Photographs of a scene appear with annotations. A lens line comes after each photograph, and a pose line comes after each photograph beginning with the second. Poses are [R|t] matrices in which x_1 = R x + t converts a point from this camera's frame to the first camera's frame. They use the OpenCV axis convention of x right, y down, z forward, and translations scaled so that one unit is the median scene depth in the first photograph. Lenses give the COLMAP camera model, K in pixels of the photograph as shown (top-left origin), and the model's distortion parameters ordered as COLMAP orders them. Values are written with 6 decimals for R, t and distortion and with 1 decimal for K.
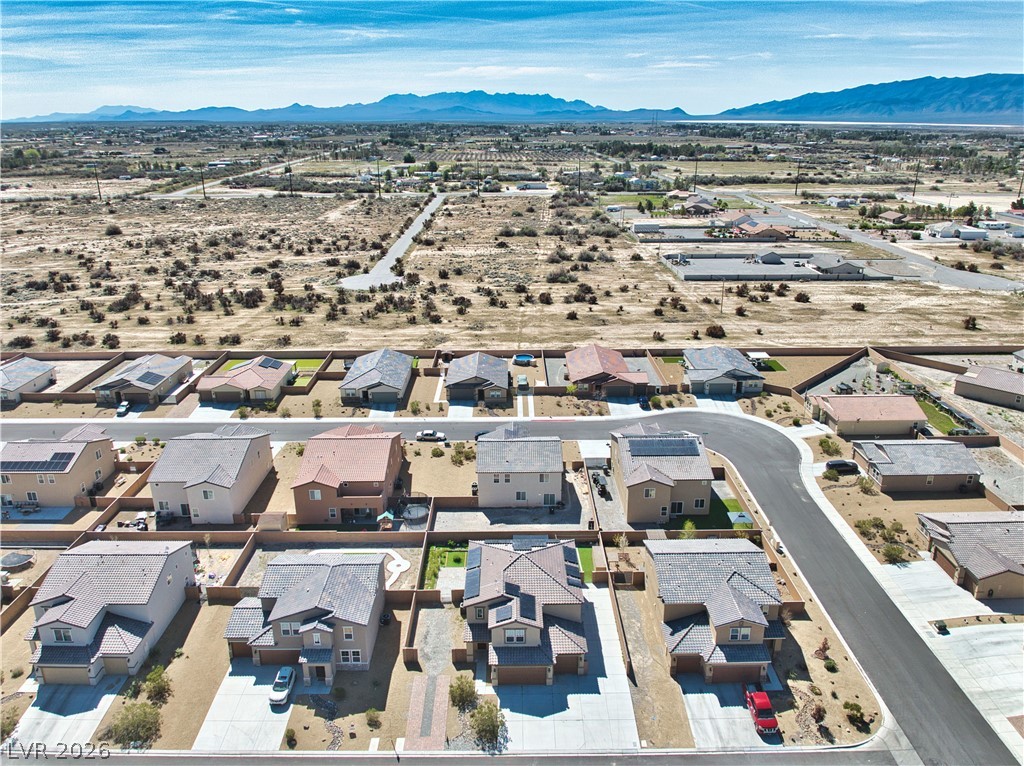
lens RADIAL K [[745.6, 0, 515.3], [0, 745.6, 400.4], [0, 0, 1]] dist [-0.004928, -0.047424]
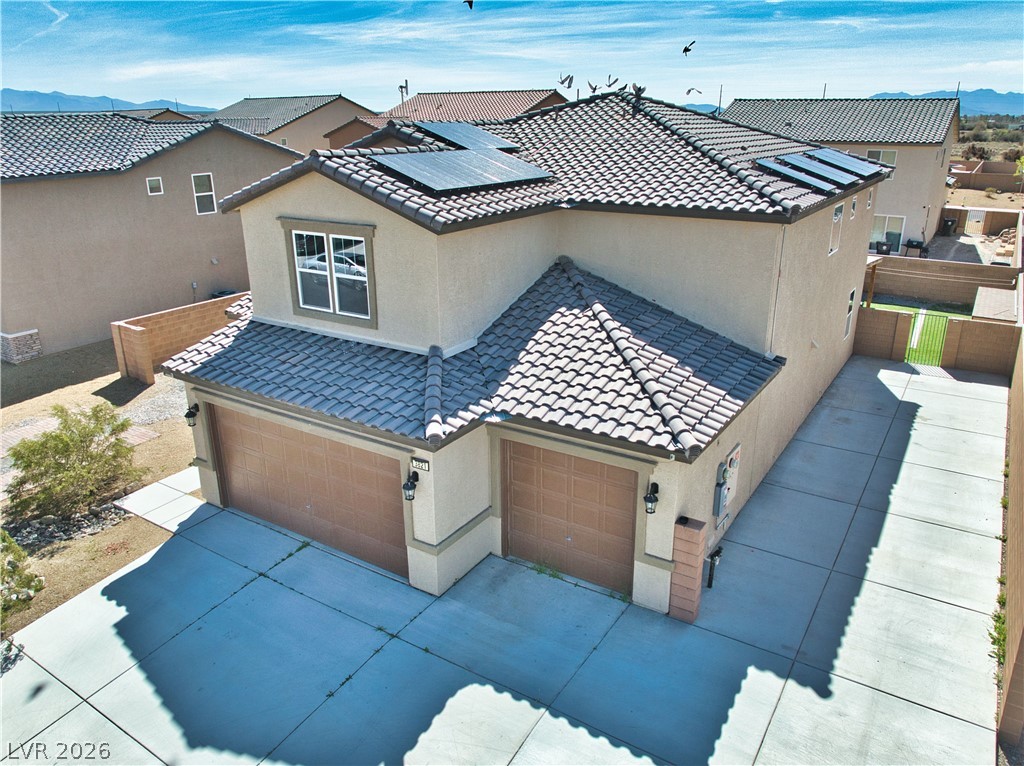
lens RADIAL K [[745.6, 0, 515.3], [0, 745.6, 400.4], [0, 0, 1]] dist [-0.004928, -0.047424]
pose [[0.836062, 0.193718, -0.513296, 0.089512], [-0.194459, 0.979482, 0.052920, 0.213106], [0.513016, 0.055571, 0.856578, 0.561880]]
